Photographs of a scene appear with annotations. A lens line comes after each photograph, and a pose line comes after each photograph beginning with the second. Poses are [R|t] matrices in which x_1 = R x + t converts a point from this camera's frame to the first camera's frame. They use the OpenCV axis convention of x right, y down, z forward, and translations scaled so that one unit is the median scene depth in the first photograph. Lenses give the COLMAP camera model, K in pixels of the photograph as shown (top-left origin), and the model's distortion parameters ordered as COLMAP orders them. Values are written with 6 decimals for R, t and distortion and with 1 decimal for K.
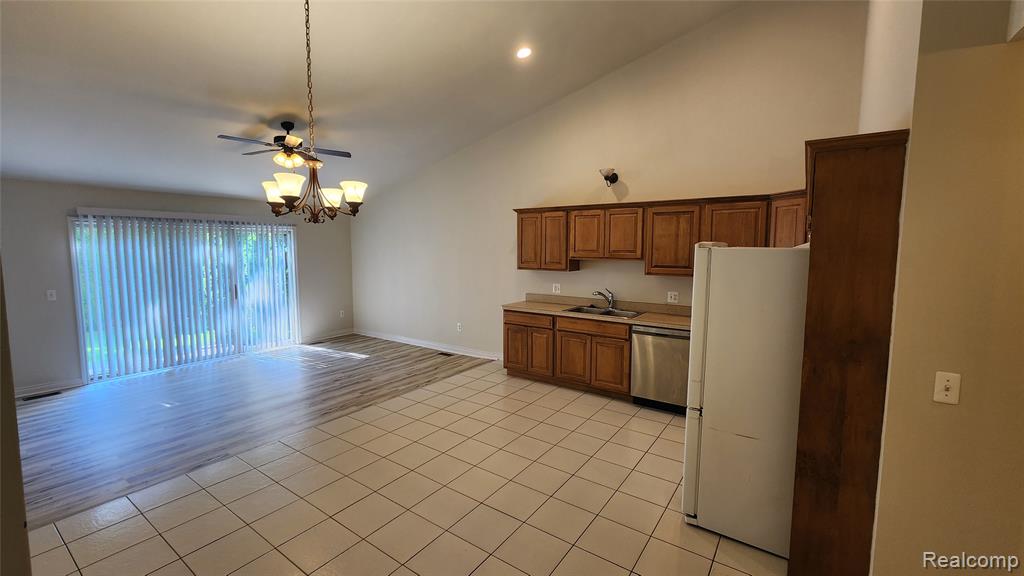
lens RADIAL K [[422.5, 0, 505.8], [0, 422.5, 287.3], [0, 0, 1]] dist [-0.002623, -0.000050]
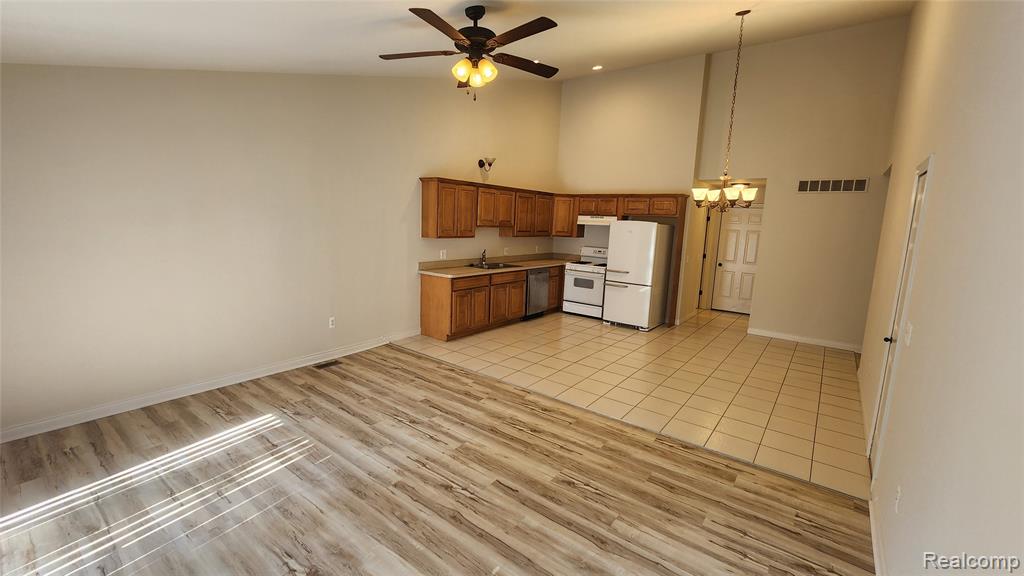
lens RADIAL K [[422.5, 0, 509.8], [0, 422.5, 283.8], [0, 0, 1]] dist [-0.002623, -0.000050]
pose [[0.049721, -0.153890, 0.986836, -1.054471], [0.060925, 0.986686, 0.150796, -0.083603], [-0.996903, 0.052626, 0.058435, 0.841635]]
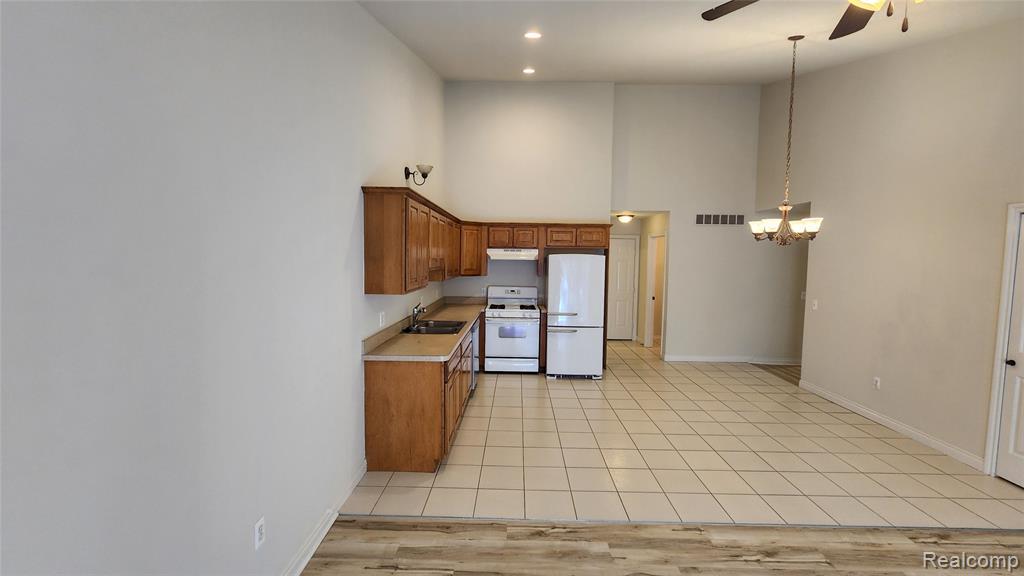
lens RADIAL K [[422.5, 0, 510.5], [0, 422.5, 284.6], [0, 0, 1]] dist [-0.002623, -0.000050]
pose [[-0.561752, -0.069223, 0.824405, -0.562126], [0.063929, 0.989882, 0.126679, -0.128642], [-0.824832, 0.123866, -0.551642, 1.297847]]
